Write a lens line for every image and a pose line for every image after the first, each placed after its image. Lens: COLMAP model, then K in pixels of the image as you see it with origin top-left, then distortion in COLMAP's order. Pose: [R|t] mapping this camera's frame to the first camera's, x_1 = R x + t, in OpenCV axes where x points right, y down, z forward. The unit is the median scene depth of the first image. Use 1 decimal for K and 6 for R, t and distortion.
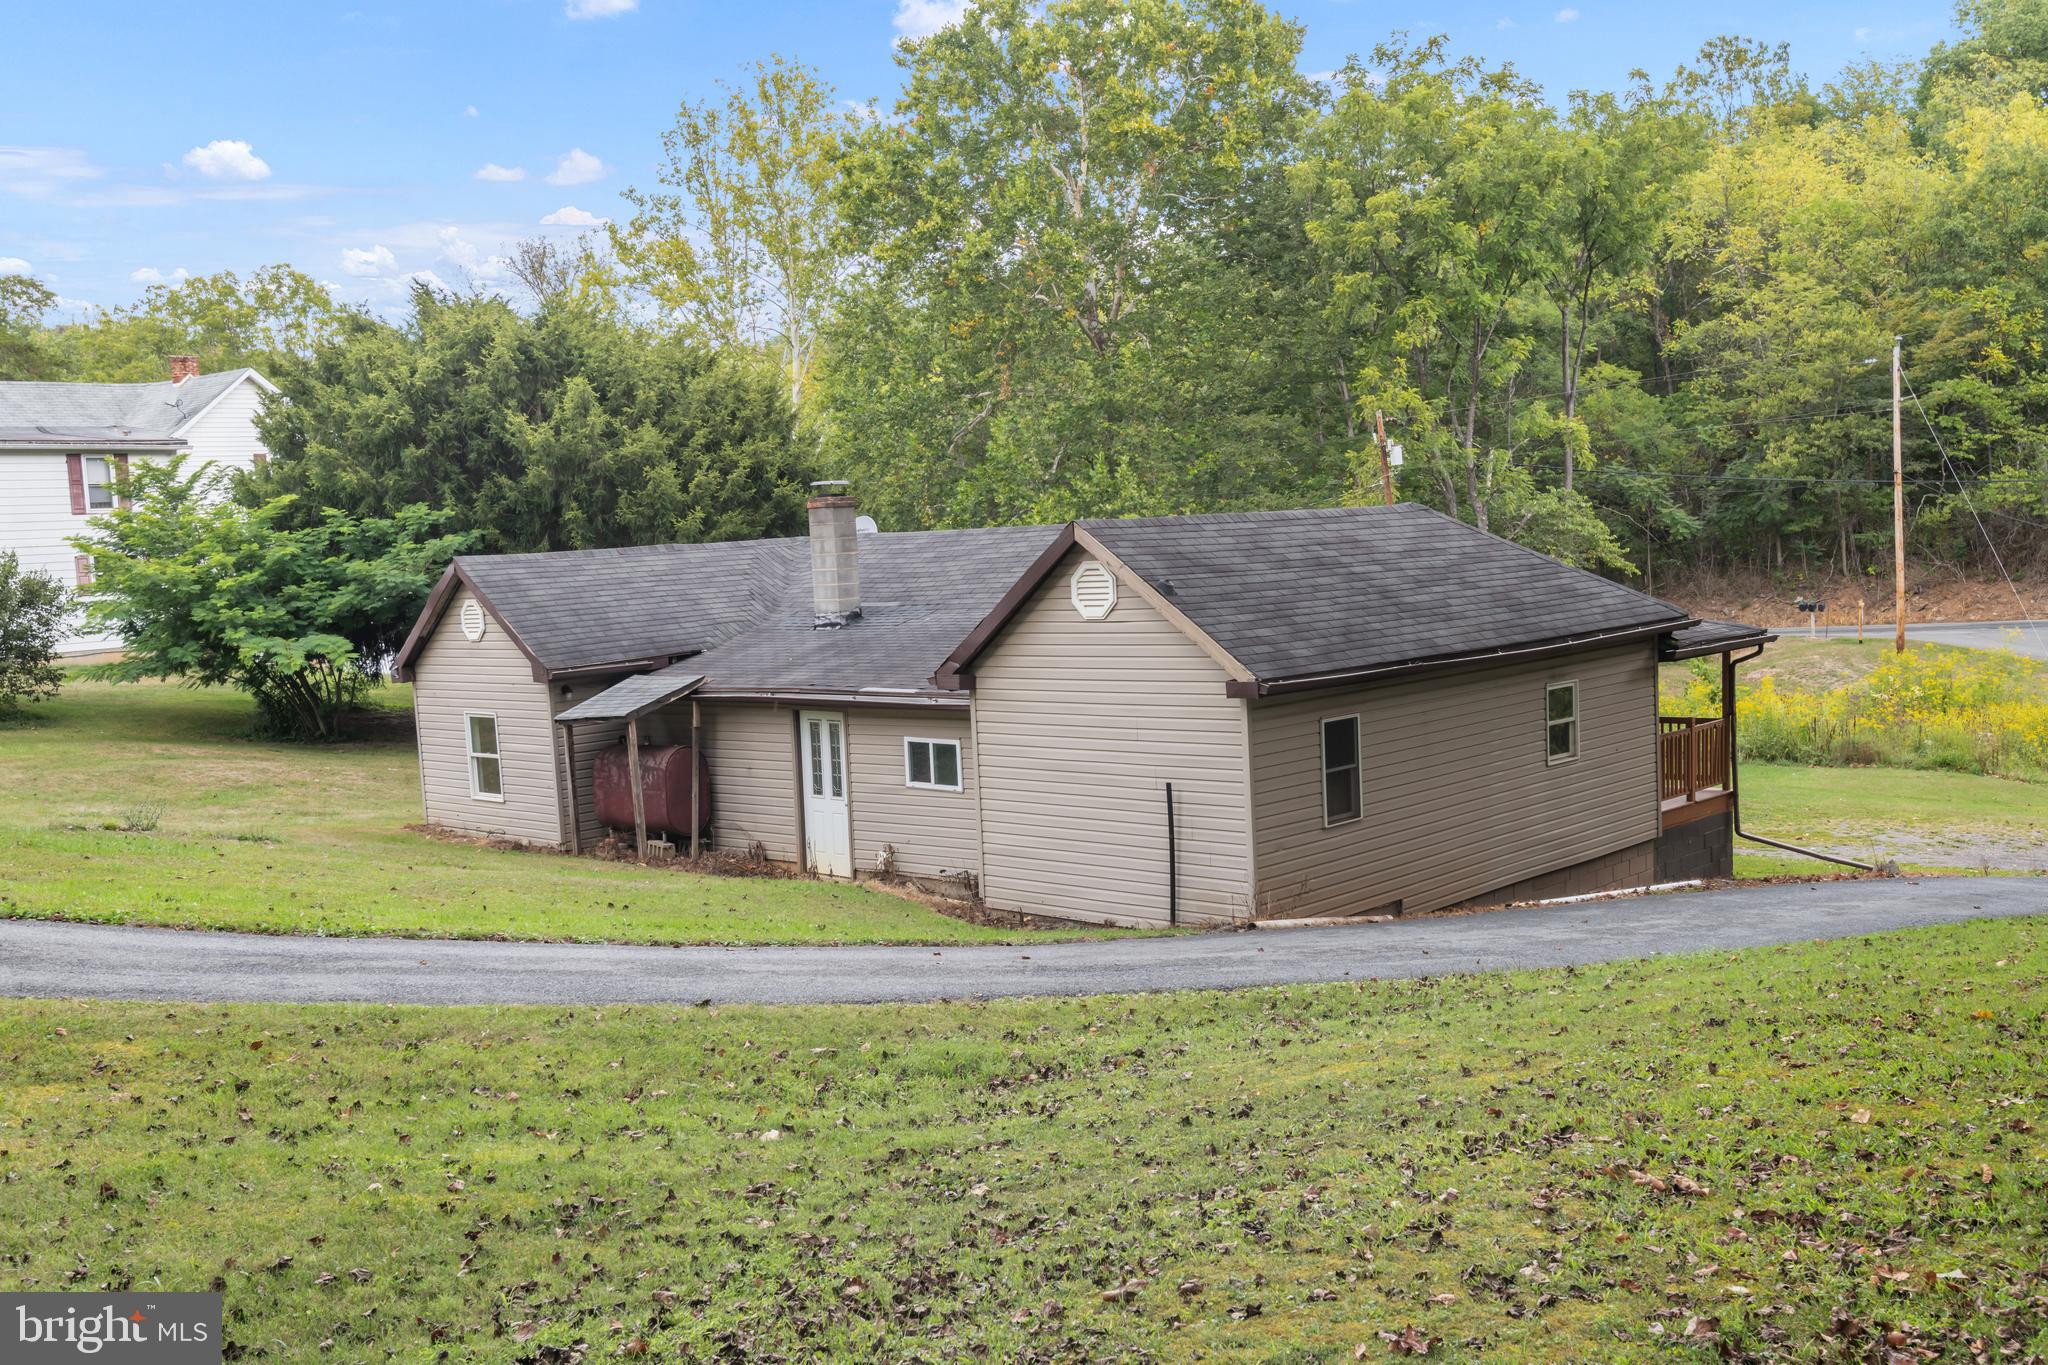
lens RADIAL K [[1978.0, 0, 1024.0], [0, 1978.0, 682.5], [0, 0, 1]] dist [0.029124, 0.010166]
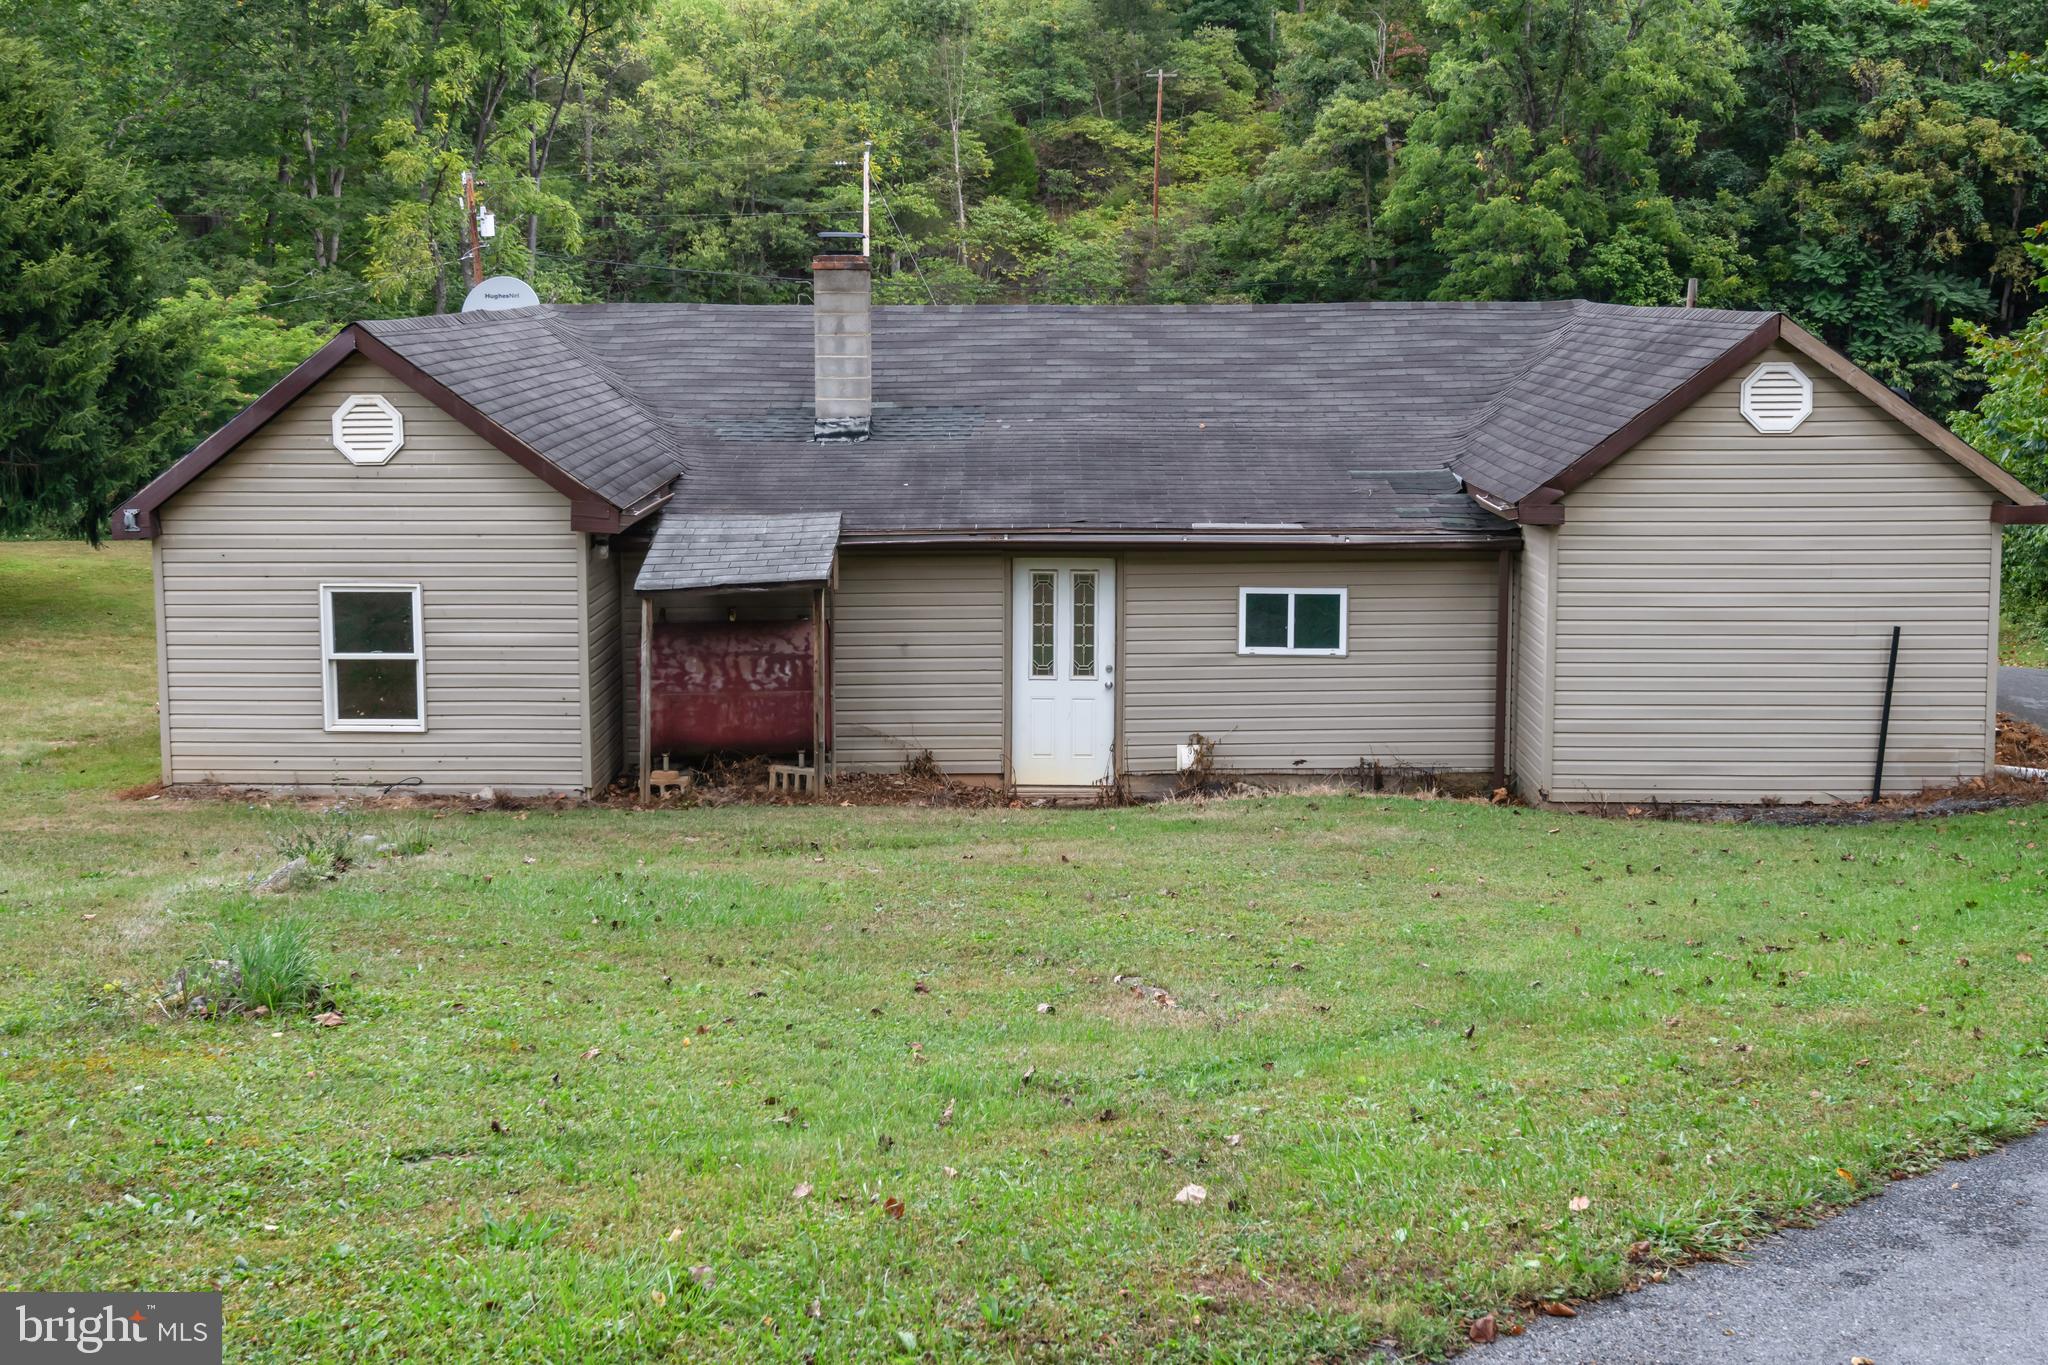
lens RADIAL K [[2023.8, 0, 1017.6], [0, 2023.8, 459.6], [0, 0, 1]] dist [0.006076, 0.012554]
pose [[0.740765, -0.014897, 0.671600, -0.598773], [0.018786, 0.999822, 0.001457, -0.022052], [-0.671502, 0.011538, 0.740913, 0.466038]]
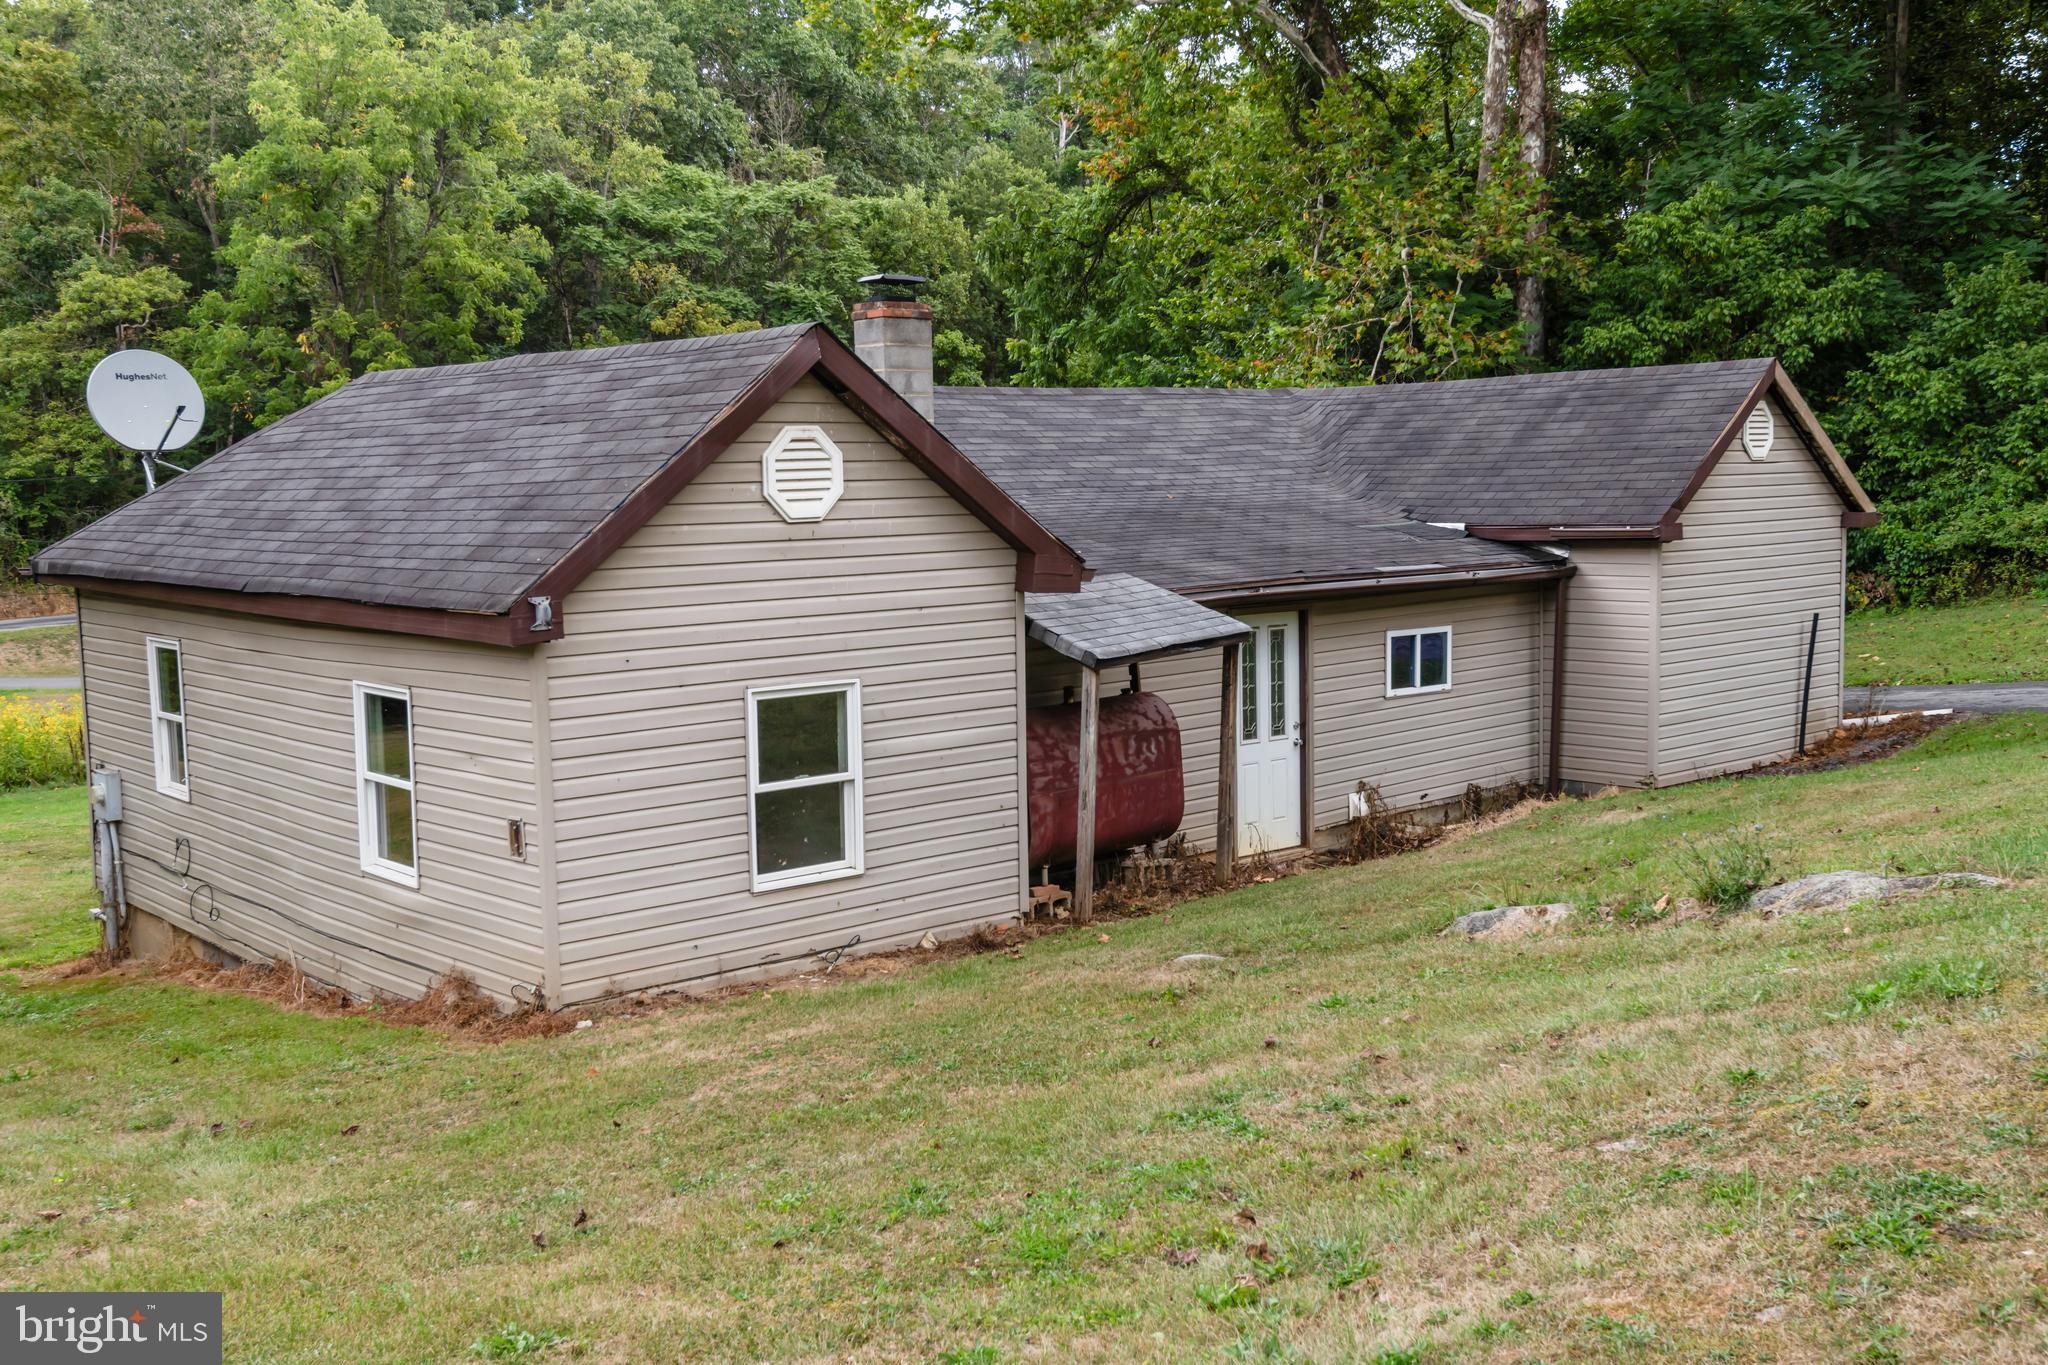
lens RADIAL K [[1978.0, 0, 1024.0], [0, 1978.0, 682.5], [0, 0, 1]] dist [0.029124, 0.010166]
pose [[0.091430, -0.053790, 0.994358, -0.787842], [0.095798, 0.994384, 0.044983, -0.000796], [-0.991193, 0.091144, 0.096069, 1.010336]]
